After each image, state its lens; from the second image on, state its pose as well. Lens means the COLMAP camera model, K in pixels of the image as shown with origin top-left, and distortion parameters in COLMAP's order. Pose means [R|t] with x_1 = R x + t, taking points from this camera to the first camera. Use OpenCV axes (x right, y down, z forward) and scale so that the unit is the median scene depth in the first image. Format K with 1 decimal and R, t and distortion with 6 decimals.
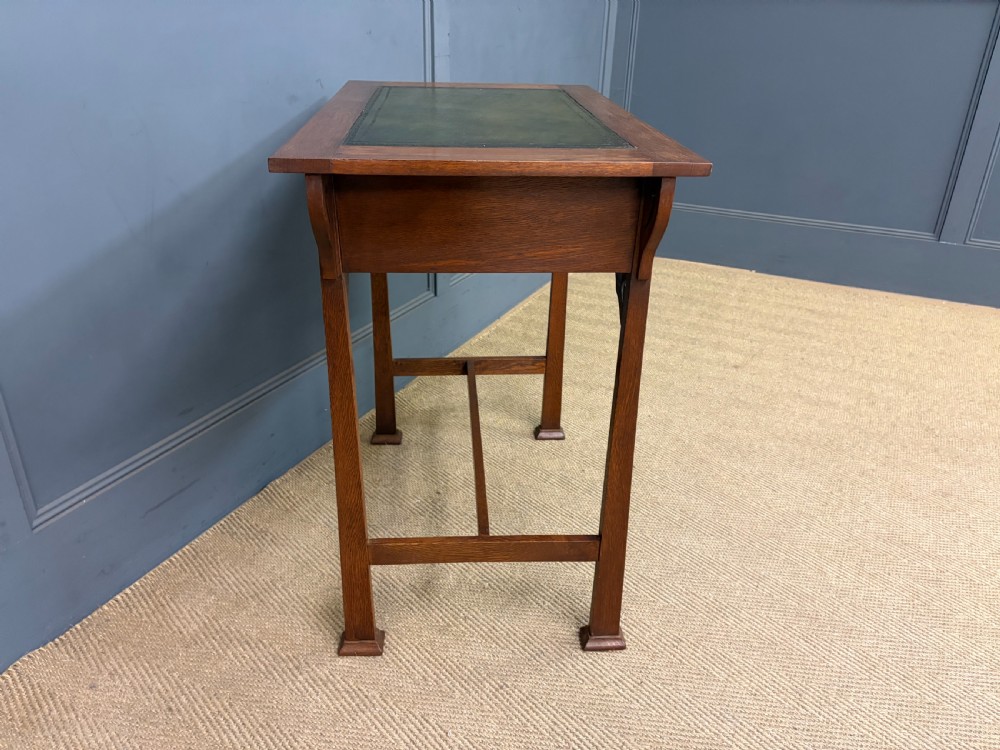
lens RADIAL K [[736.9, 0, 497.0], [0, 736.9, 373.1], [0, 0, 1]] dist [0.029224, -0.012613]
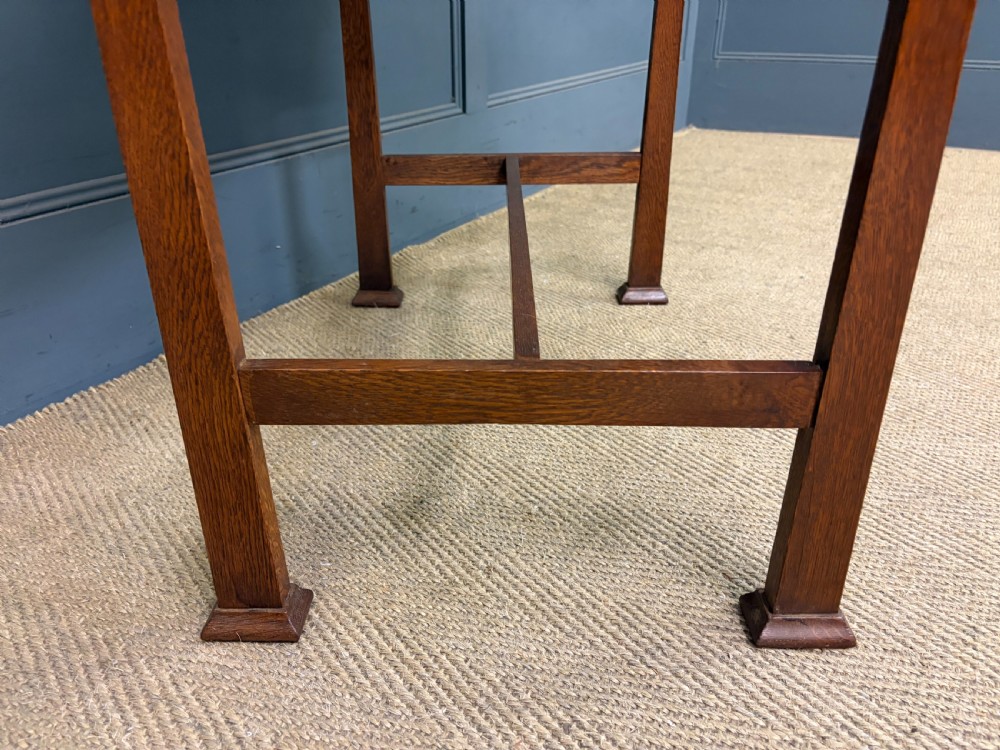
lens RADIAL K [[736.9, 0, 501.1], [0, 736.9, 377.8], [0, 0, 1]] dist [0.029224, -0.012613]
pose [[0.997582, 0.007323, -0.069112, -0.003244], [-0.006471, 0.999900, 0.012547, 0.208217], [0.069197, -0.012069, 0.997530, 0.545668]]
